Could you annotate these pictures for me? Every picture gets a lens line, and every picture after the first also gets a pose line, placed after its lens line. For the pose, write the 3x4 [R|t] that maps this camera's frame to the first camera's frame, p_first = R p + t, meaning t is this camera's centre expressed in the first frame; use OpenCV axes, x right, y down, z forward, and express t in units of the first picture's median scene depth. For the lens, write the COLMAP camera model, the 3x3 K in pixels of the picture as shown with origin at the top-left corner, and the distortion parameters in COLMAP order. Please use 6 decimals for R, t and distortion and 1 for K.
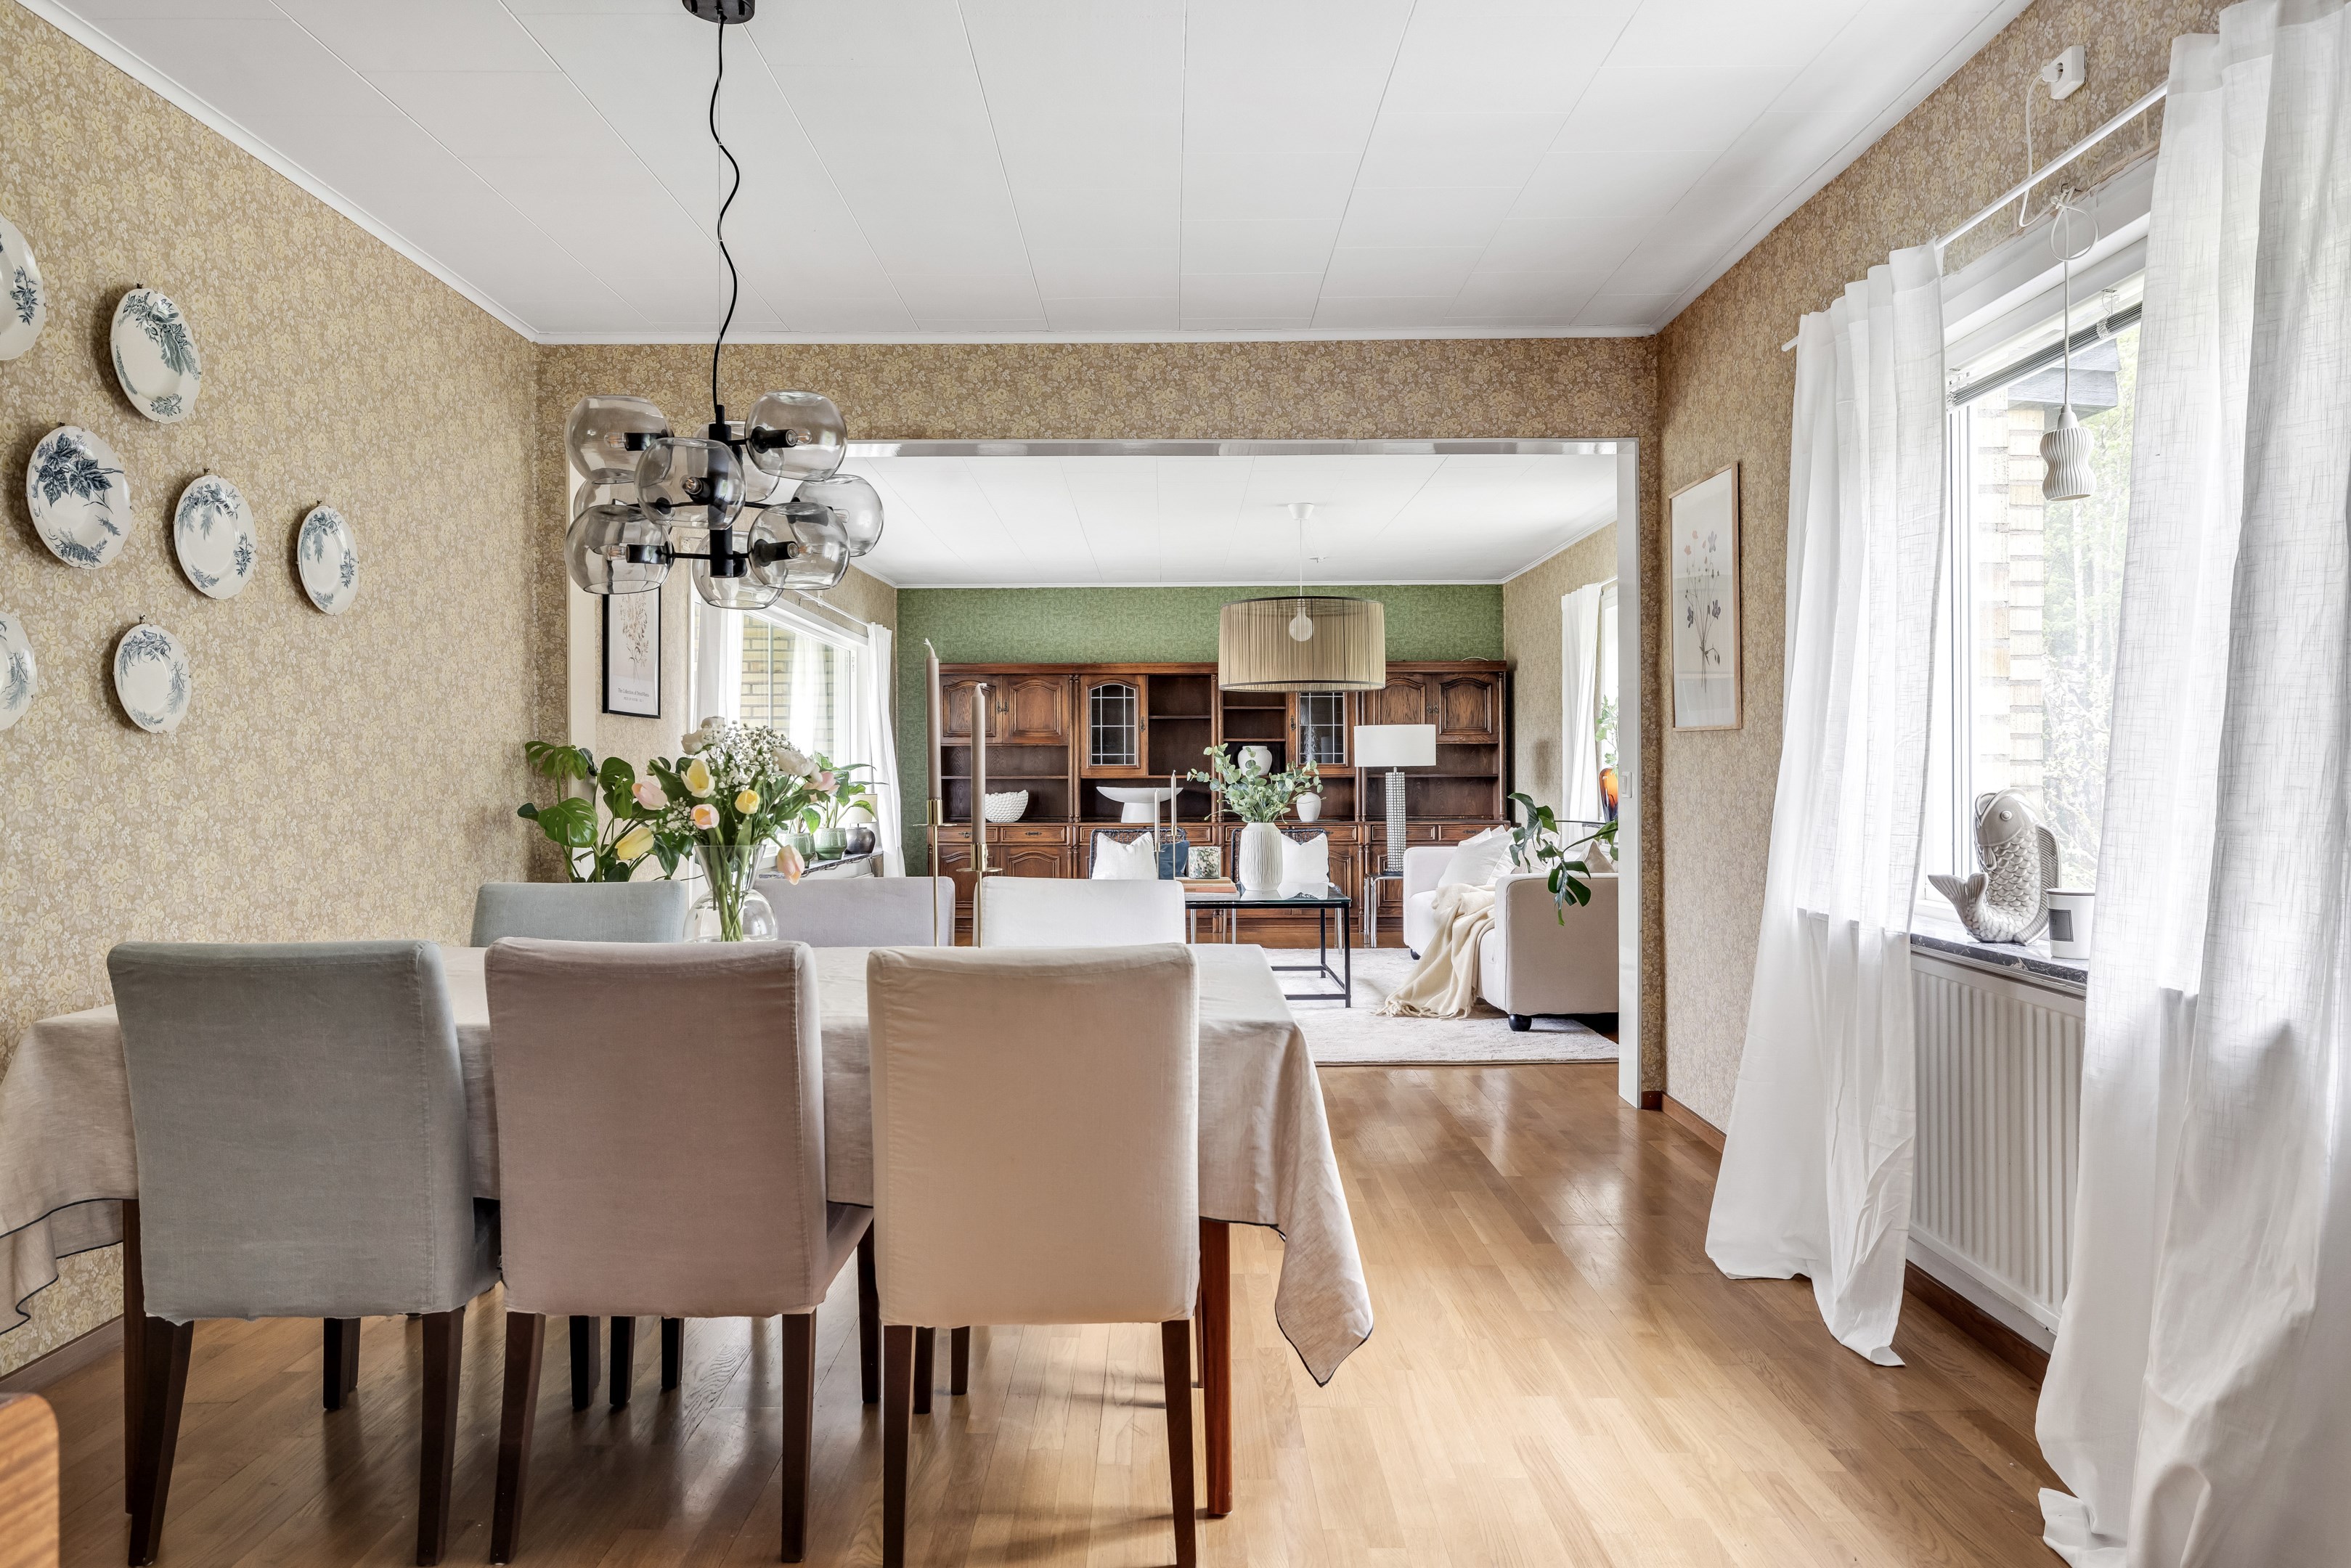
lens RADIAL K [[1317.5, 0, 1177.2], [0, 1317.5, 772.8], [0, 0, 1]] dist [0.002043, 0.000377]
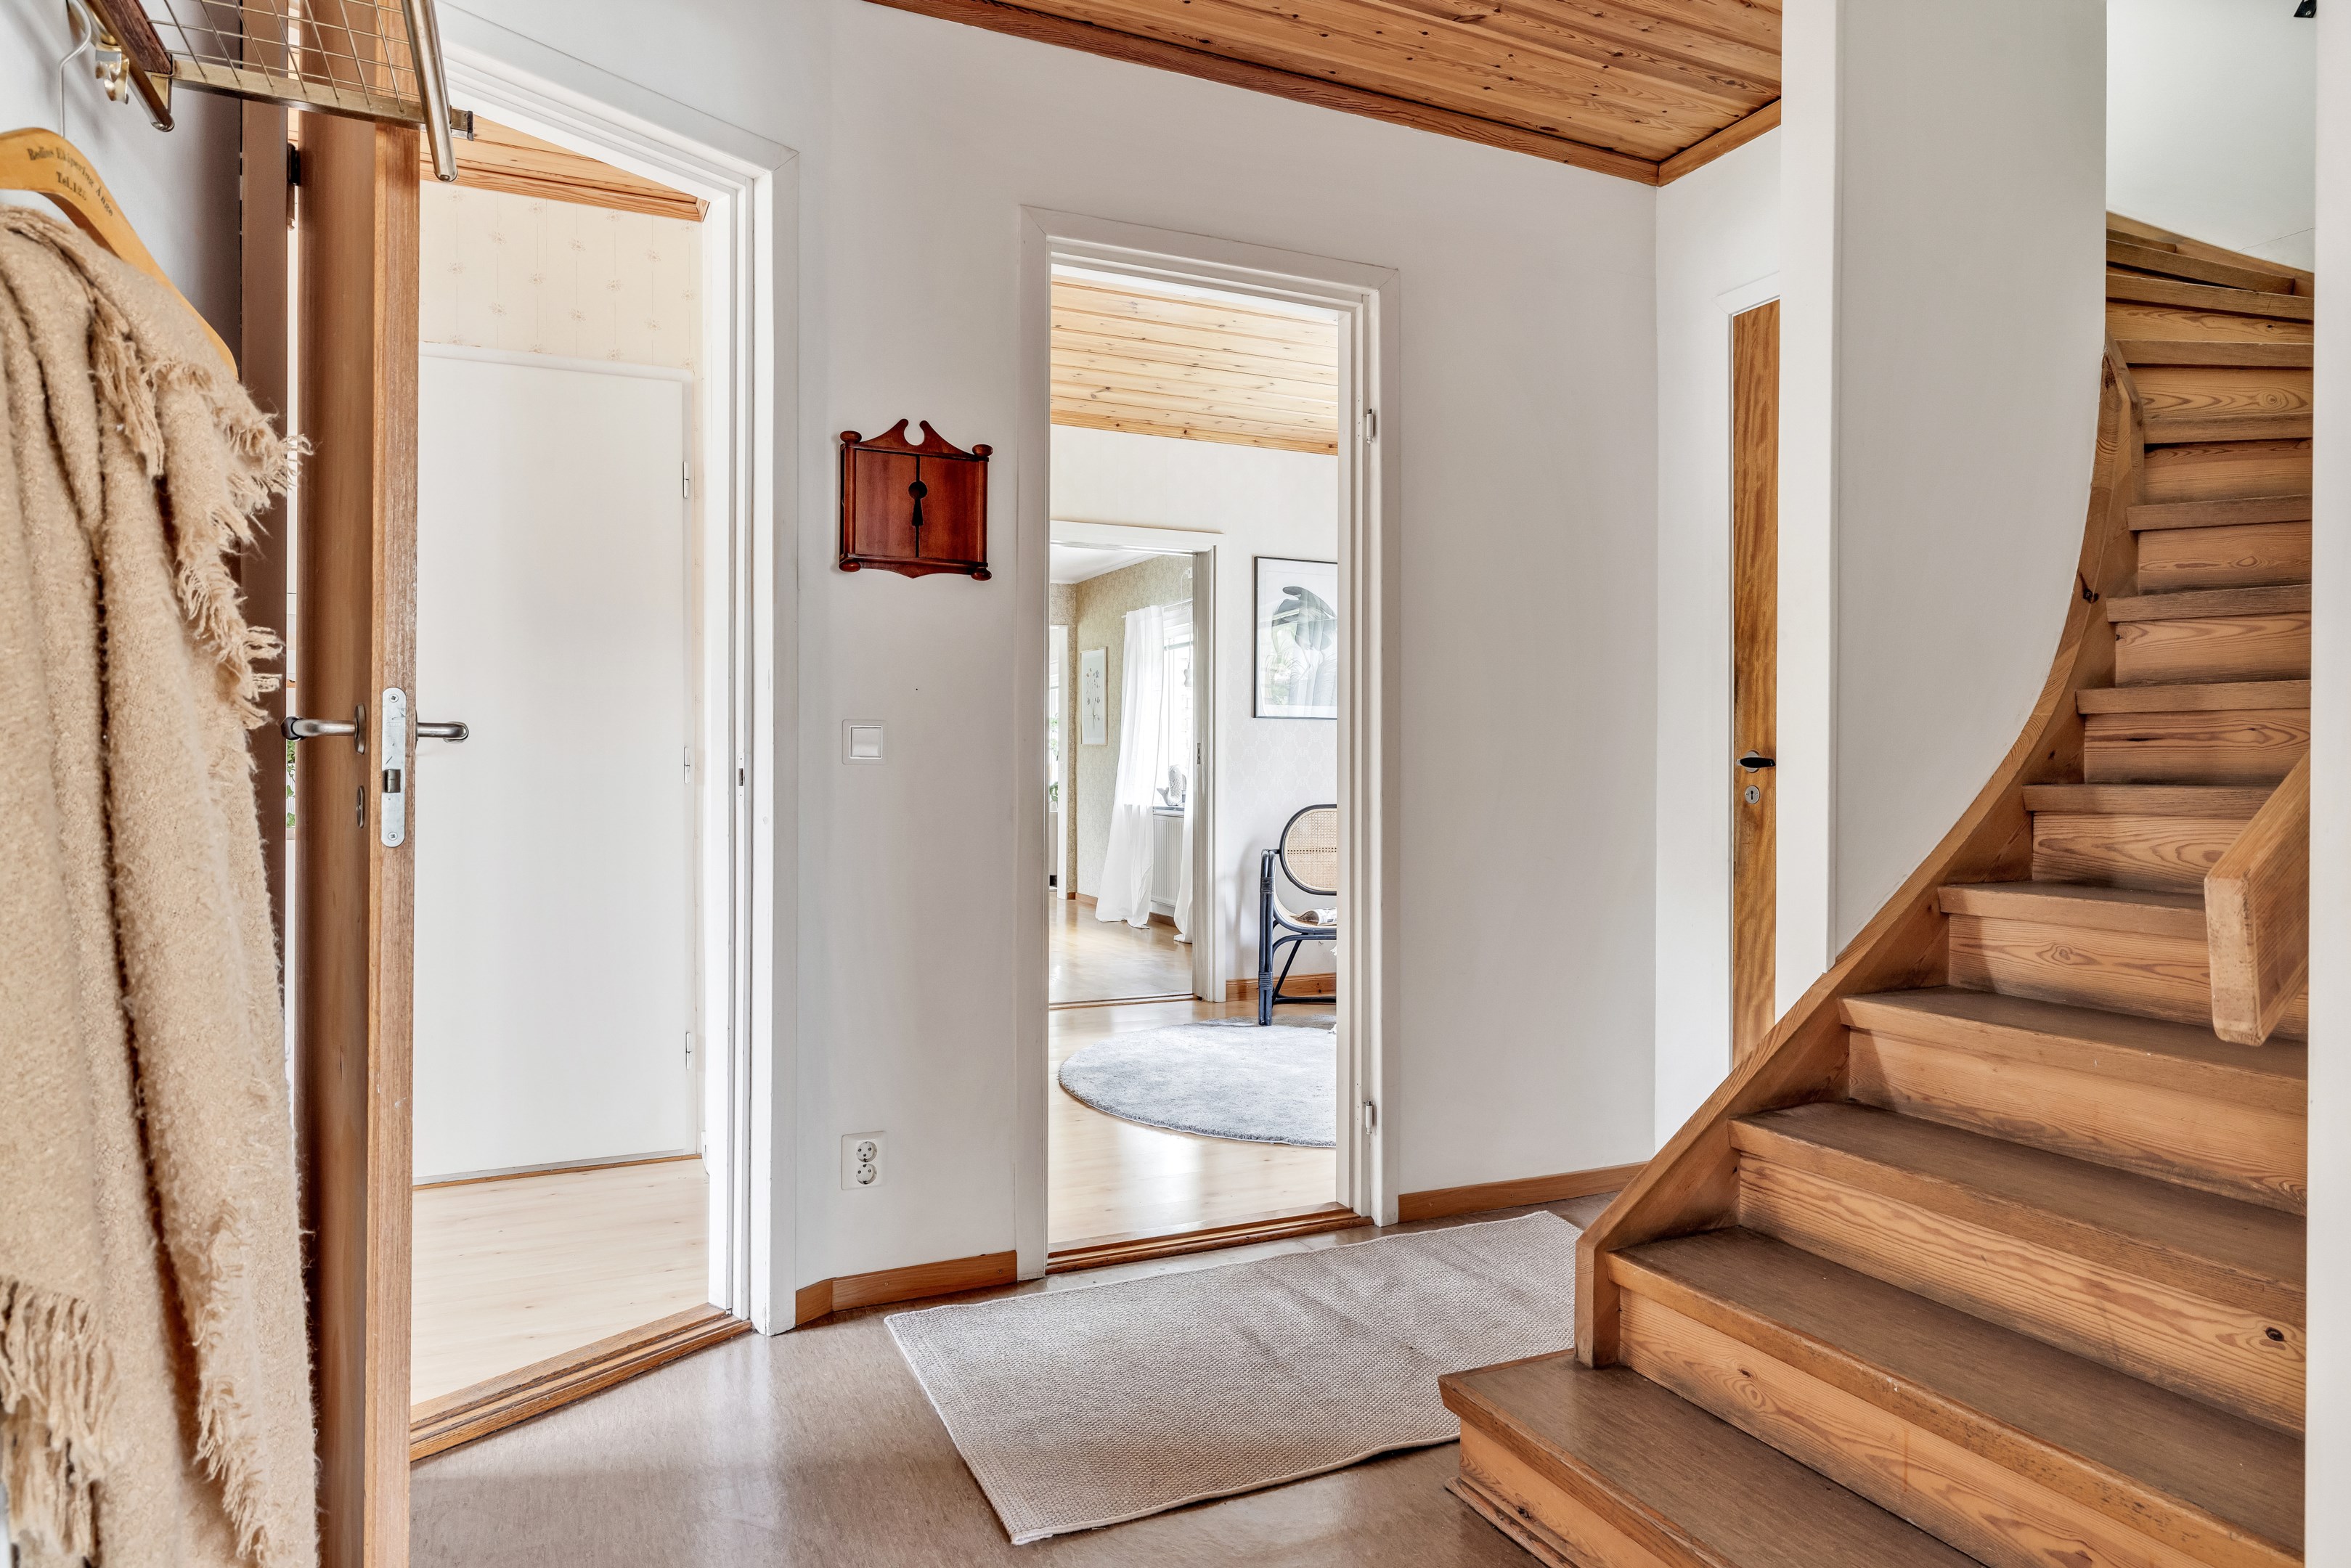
lens RADIAL K [[1317.5, 0, 1177.2], [0, 1317.5, 772.8], [0, 0, 1]] dist [0.002043, 0.000377]
pose [[0.890788, 0.008890, 0.454332, -0.718363], [-0.007815, 0.999960, -0.004244, 0.036071], [-0.454352, 0.000230, 0.890822, -1.579351]]
